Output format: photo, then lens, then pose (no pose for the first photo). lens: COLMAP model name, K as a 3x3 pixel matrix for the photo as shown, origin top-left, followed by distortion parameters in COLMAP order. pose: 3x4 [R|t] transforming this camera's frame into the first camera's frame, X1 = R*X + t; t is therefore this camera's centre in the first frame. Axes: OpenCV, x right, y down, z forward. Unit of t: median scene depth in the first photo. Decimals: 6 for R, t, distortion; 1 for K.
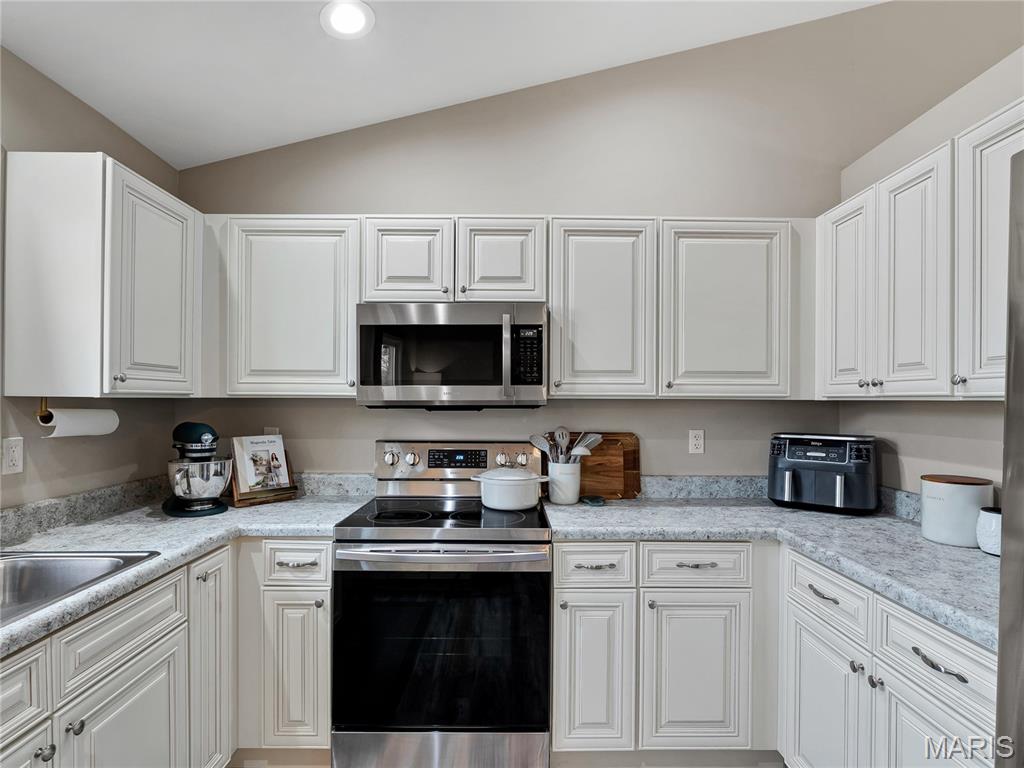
lens RADIAL K [[509.4, 0, 509.8], [0, 509.4, 399.4], [0, 0, 1]] dist [-0.004181, -0.000937]
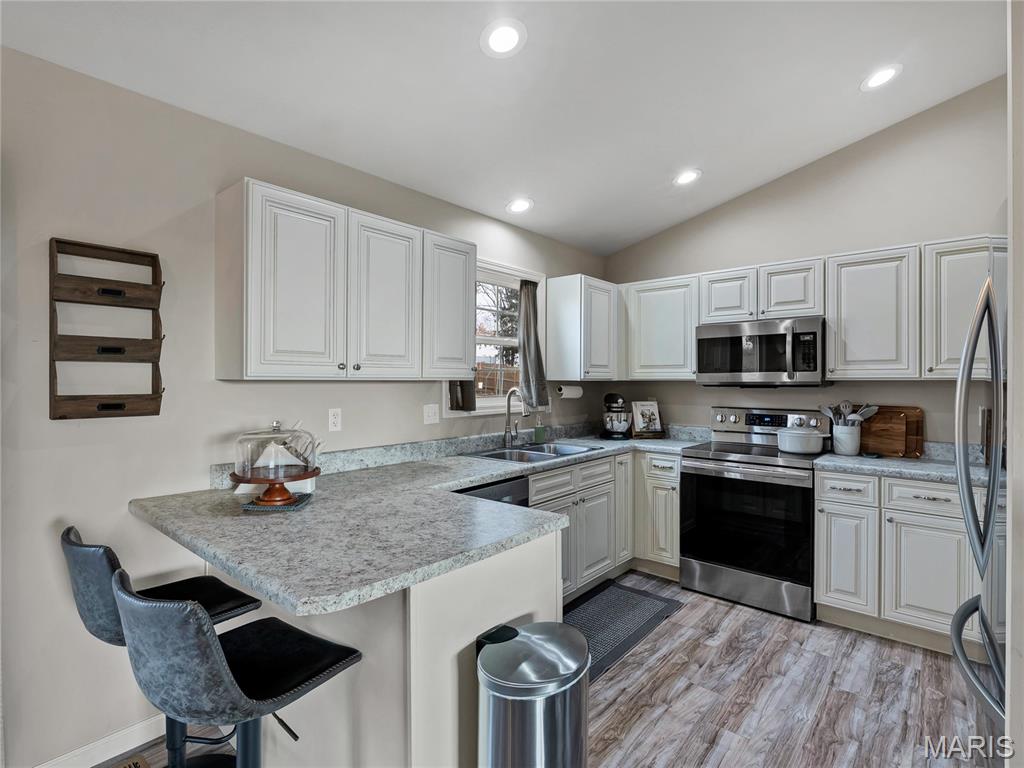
lens RADIAL K [[509.4, 0, 515.9], [0, 509.4, 381.4], [0, 0, 1]] dist [-0.004181, -0.000937]
pose [[0.756587, -0.002845, -0.653886, 0.369828], [0.003089, 0.999995, -0.000776, -0.000053], [0.653885, -0.001433, 0.756592, -0.718664]]
